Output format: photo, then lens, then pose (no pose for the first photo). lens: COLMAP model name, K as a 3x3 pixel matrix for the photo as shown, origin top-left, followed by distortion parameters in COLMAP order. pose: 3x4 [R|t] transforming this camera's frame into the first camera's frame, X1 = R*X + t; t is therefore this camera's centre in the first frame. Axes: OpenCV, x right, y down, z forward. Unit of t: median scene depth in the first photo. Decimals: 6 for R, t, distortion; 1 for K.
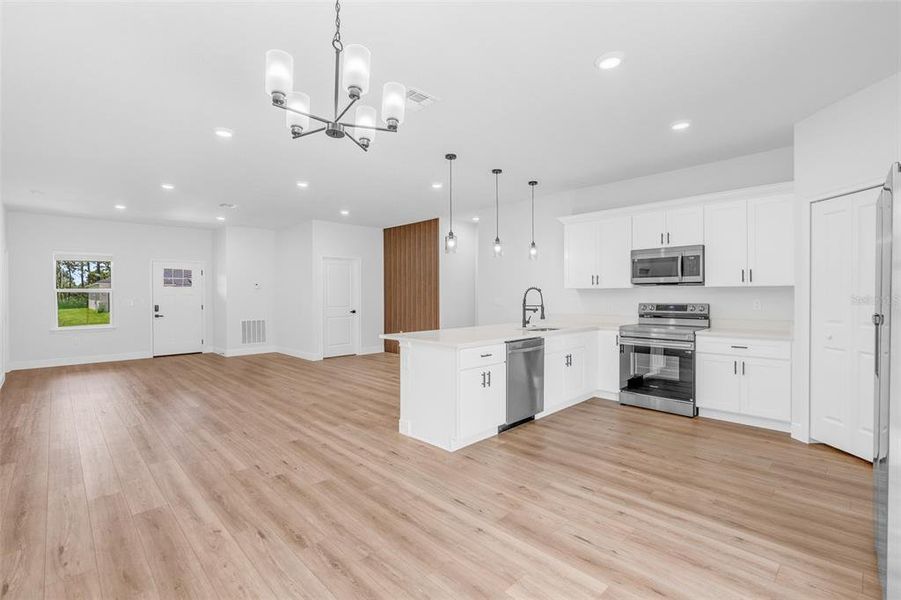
lens RADIAL K [[406.2, 0, 449.2], [0, 406.2, 298.0], [0, 0, 1]] dist [-0.003188, -0.000238]
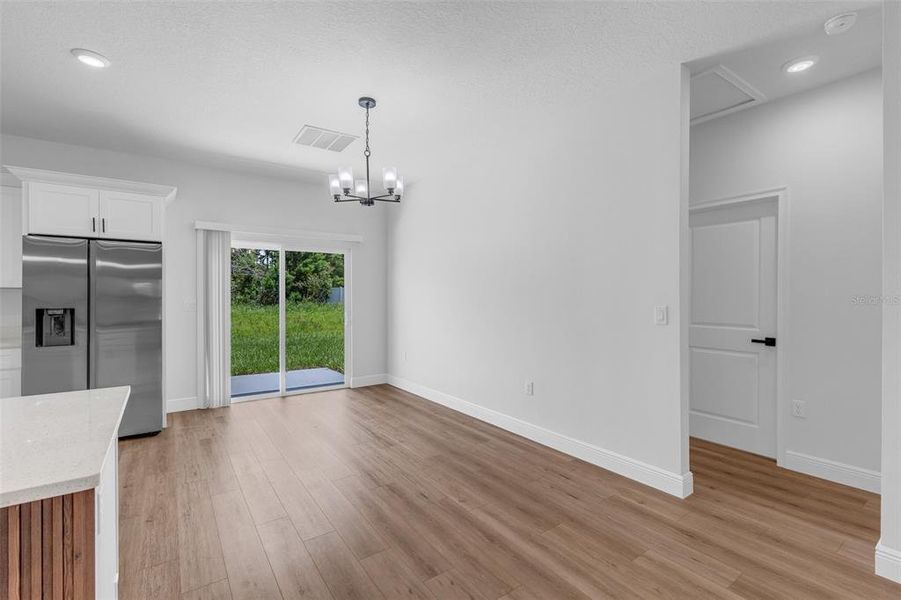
lens RADIAL K [[406.2, 0, 449.2], [0, 406.2, 298.0], [0, 0, 1]] dist [-0.003188, -0.000238]
pose [[-0.987013, 0.001687, 0.160630, -0.507305], [0.003926, 0.999899, 0.013624, -0.012707], [-0.160591, 0.014078, -0.986921, 1.502666]]
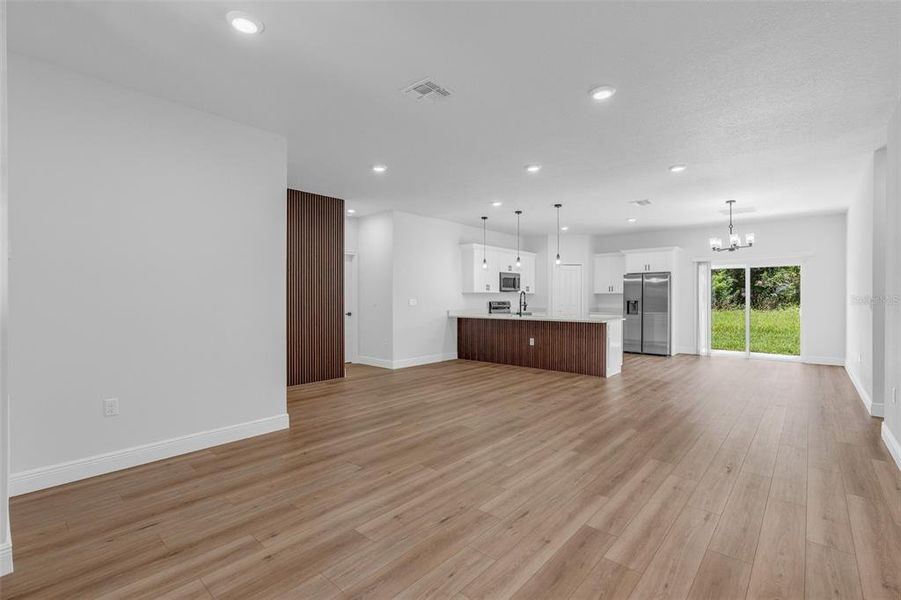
lens RADIAL K [[406.2, 0, 449.2], [0, 406.2, 298.0], [0, 0, 1]] dist [-0.003188, -0.000238]
pose [[-0.070581, 0.003706, 0.997499, -2.094953], [0.008076, 0.999962, -0.003144, 0.003415], [-0.997473, 0.007834, -0.070608, 2.118670]]
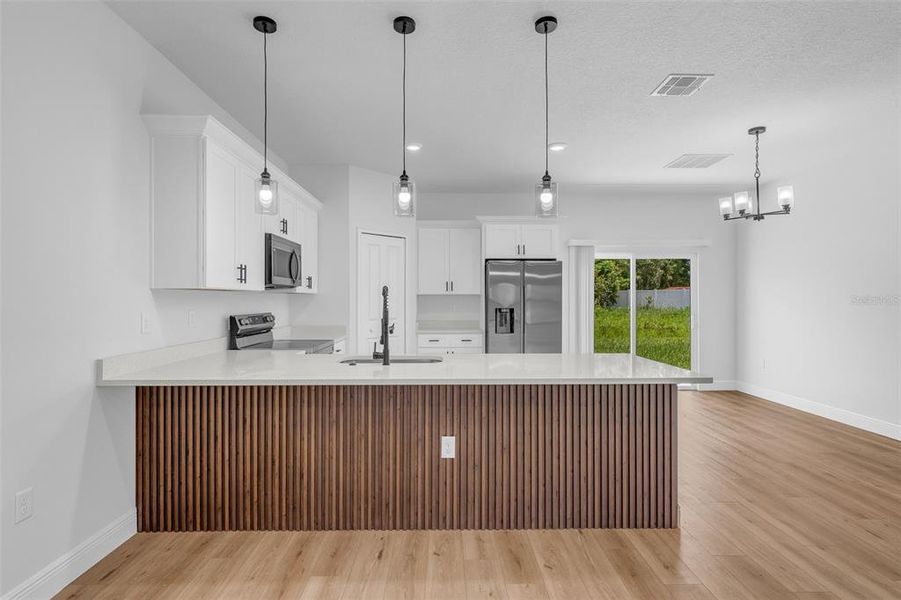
lens RADIAL K [[468.6, 0, 450.5], [0, 468.6, 300.0], [0, 0, 1]] dist [-0.002400, -0.000319]
pose [[-0.725970, 0.002332, 0.687723, -0.427698], [0.008486, 0.999948, 0.005567, -0.018693], [-0.687674, 0.009878, -0.725952, 2.094204]]
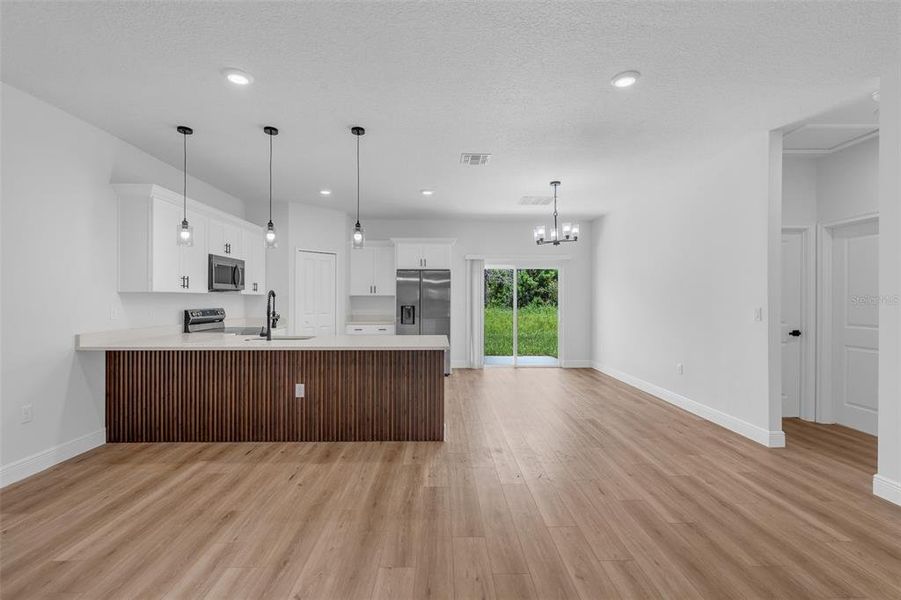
lens RADIAL K [[406.2, 0, 449.2], [0, 406.2, 298.0], [0, 0, 1]] dist [-0.003188, -0.000238]
pose [[-0.731072, 0.004490, 0.682286, -0.959094], [0.006556, 0.999978, 0.000444, -0.015853], [-0.682269, 0.004798, -0.731085, 2.053332]]
